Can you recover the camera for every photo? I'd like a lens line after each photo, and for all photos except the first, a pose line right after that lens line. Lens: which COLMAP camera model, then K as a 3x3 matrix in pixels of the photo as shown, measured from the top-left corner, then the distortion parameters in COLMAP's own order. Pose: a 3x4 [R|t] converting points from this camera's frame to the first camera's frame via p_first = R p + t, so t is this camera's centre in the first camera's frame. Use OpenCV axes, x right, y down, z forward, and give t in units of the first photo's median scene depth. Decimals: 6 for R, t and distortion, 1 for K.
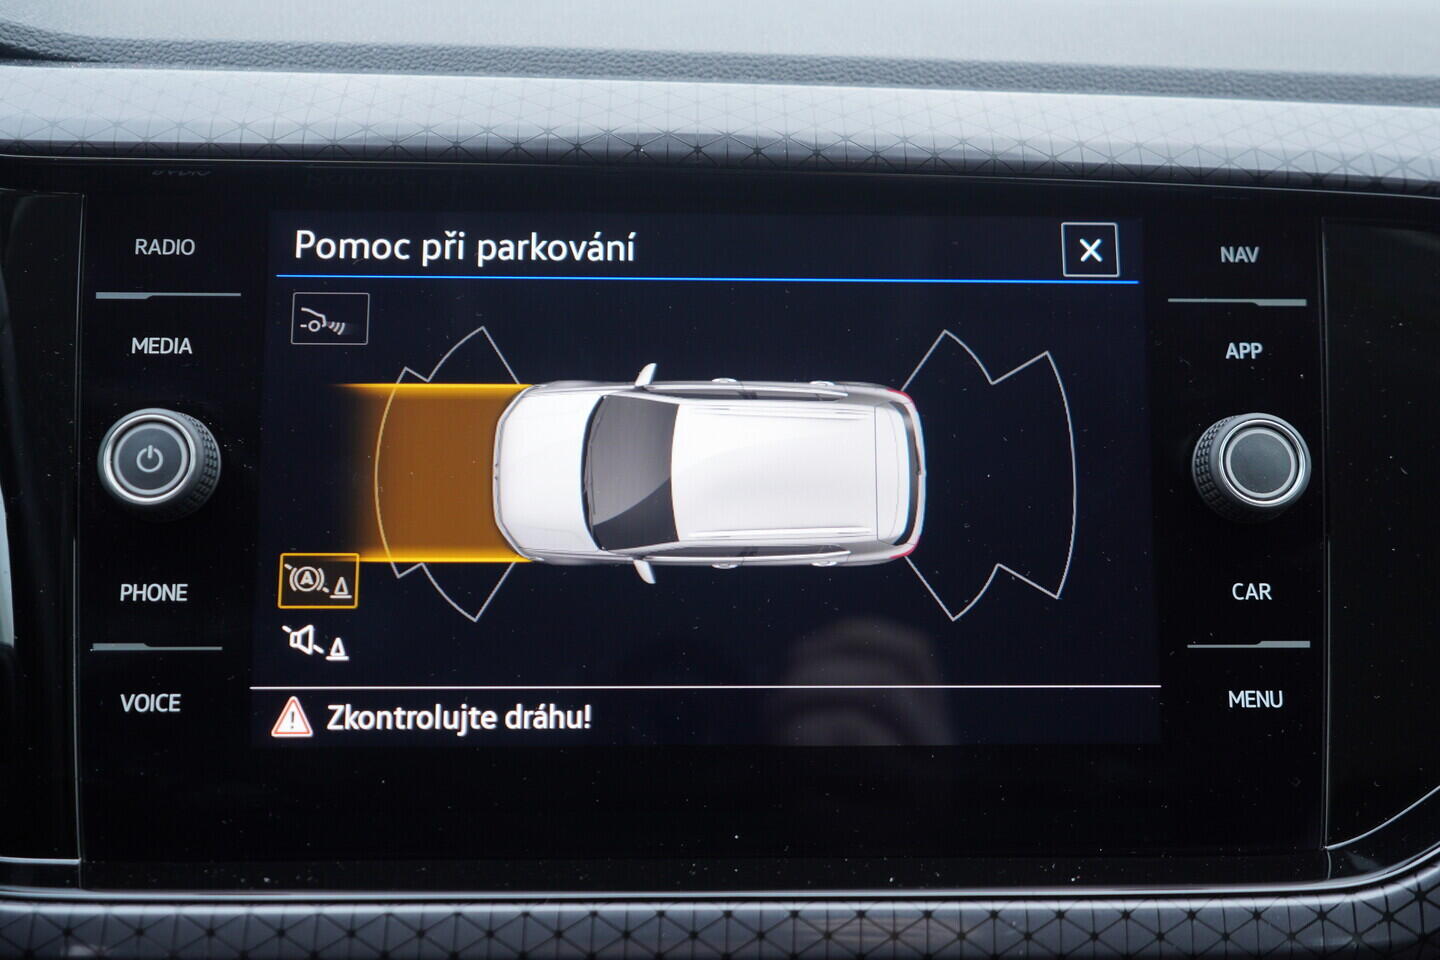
lens RADIAL K [[1471.5, 0, 728.9], [0, 1471.5, 473.5], [0, 0, 1]] dist [0.005542, 0.000000]
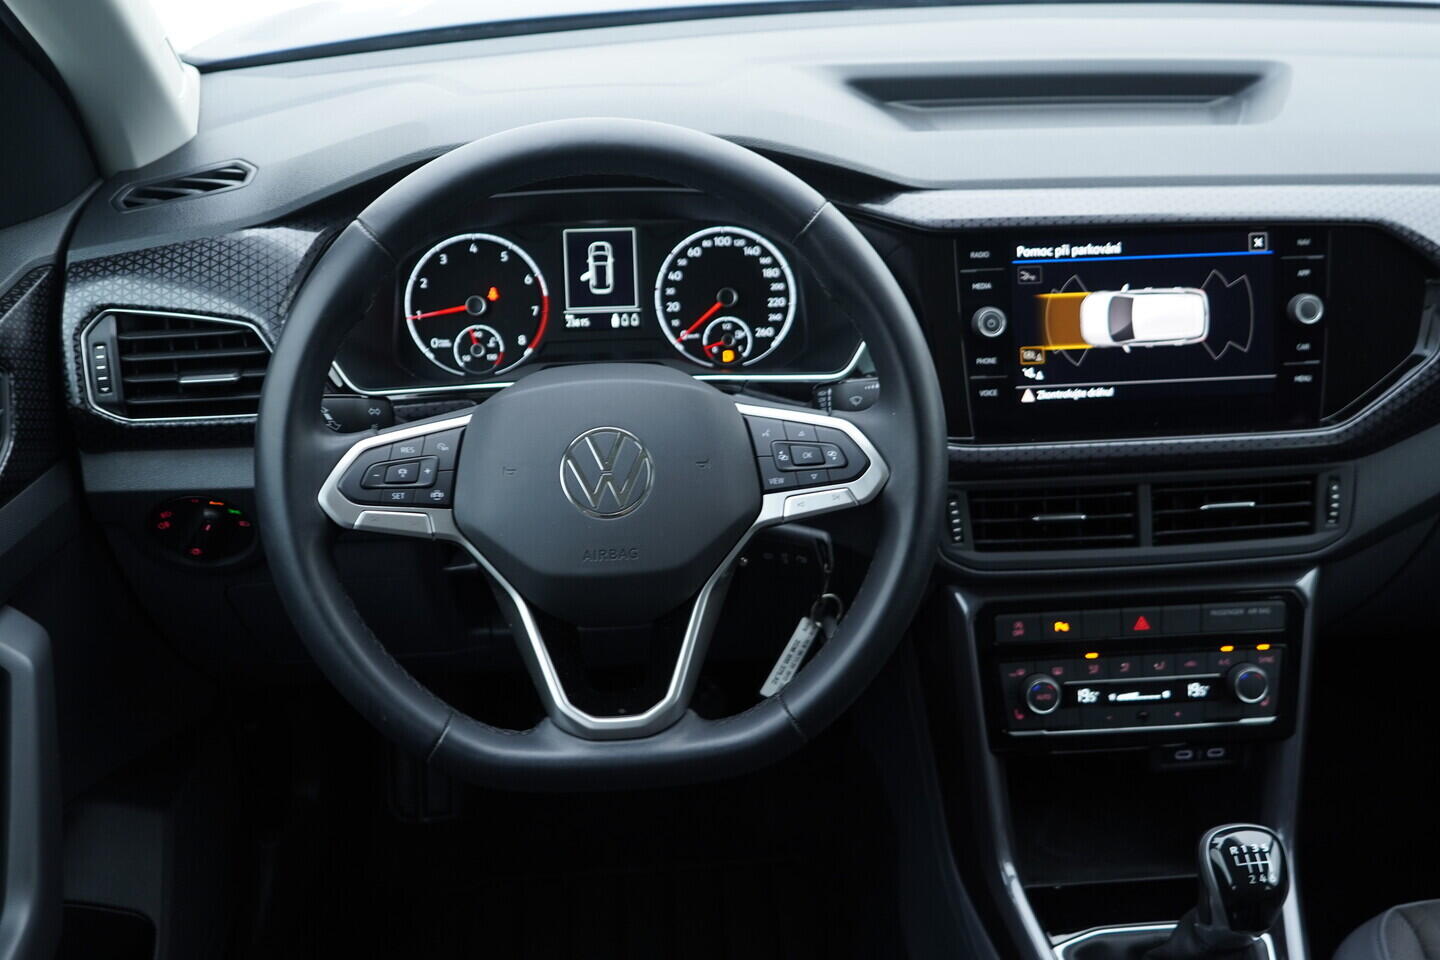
lens RADIAL K [[1471.5, 0, 725.7], [0, 1471.5, 480.4], [0, 0, 1]] dist [0.005542, 0.000000]
pose [[0.998417, -0.043931, 0.035129, -1.170688], [0.035024, 0.974214, 0.222892, -0.447718], [-0.044015, -0.221309, 0.974210, -2.447738]]
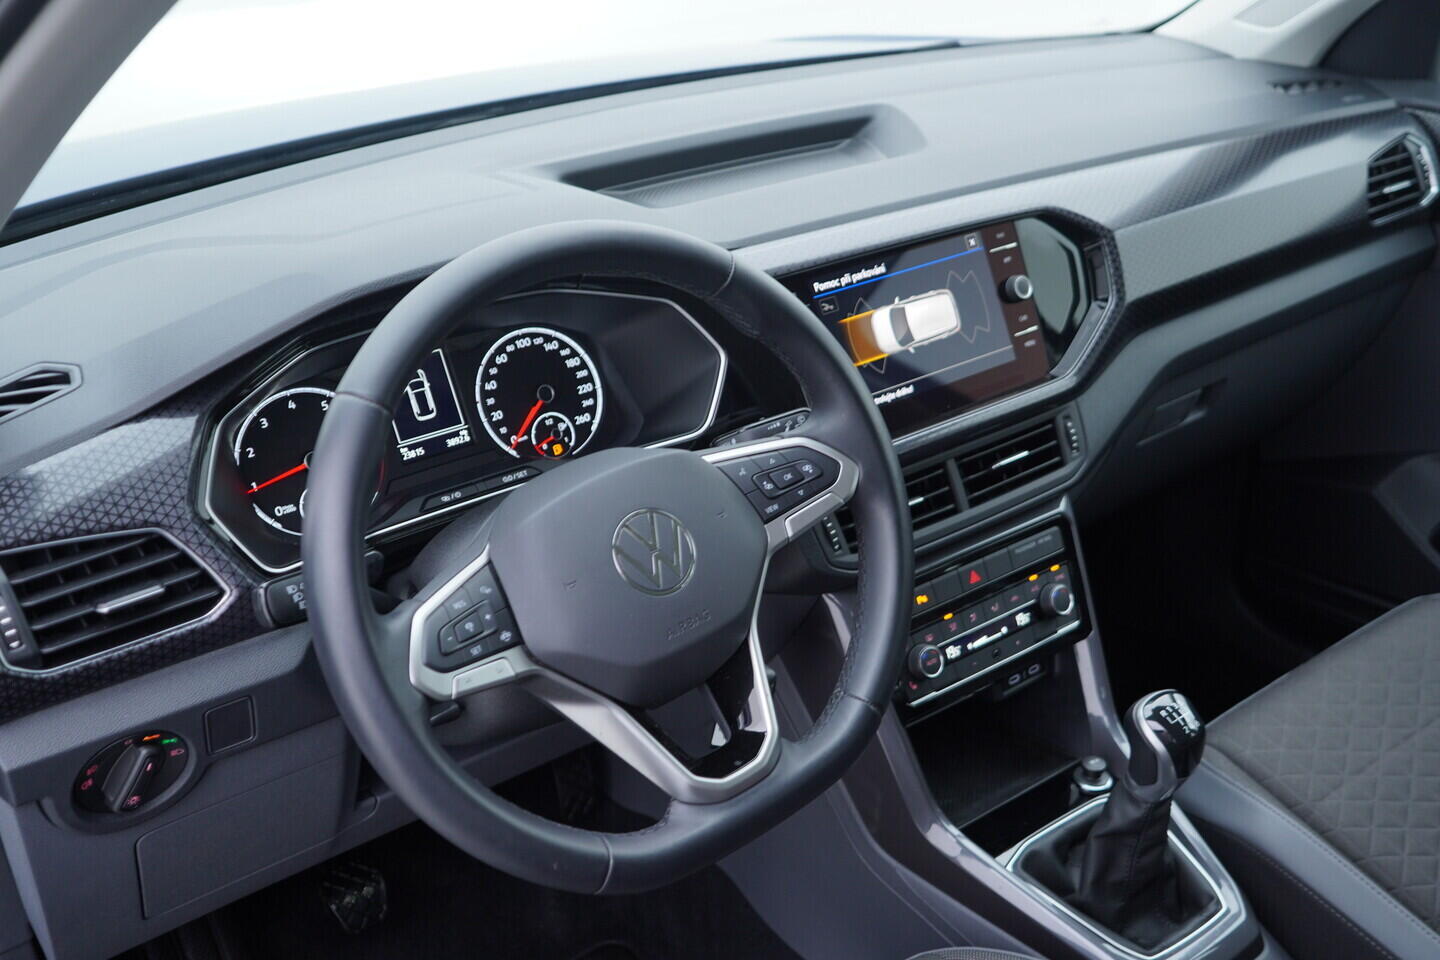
lens RADIAL K [[1471.5, 0, 722.5], [0, 1471.5, 480.7], [0, 0, 1]] dist [0.005542, 0.000000]
pose [[0.823940, -0.291922, 0.485700, -2.623219], [0.213829, 0.953902, 0.210589, -0.565569], [-0.524786, -0.069656, 0.848380, -2.207223]]
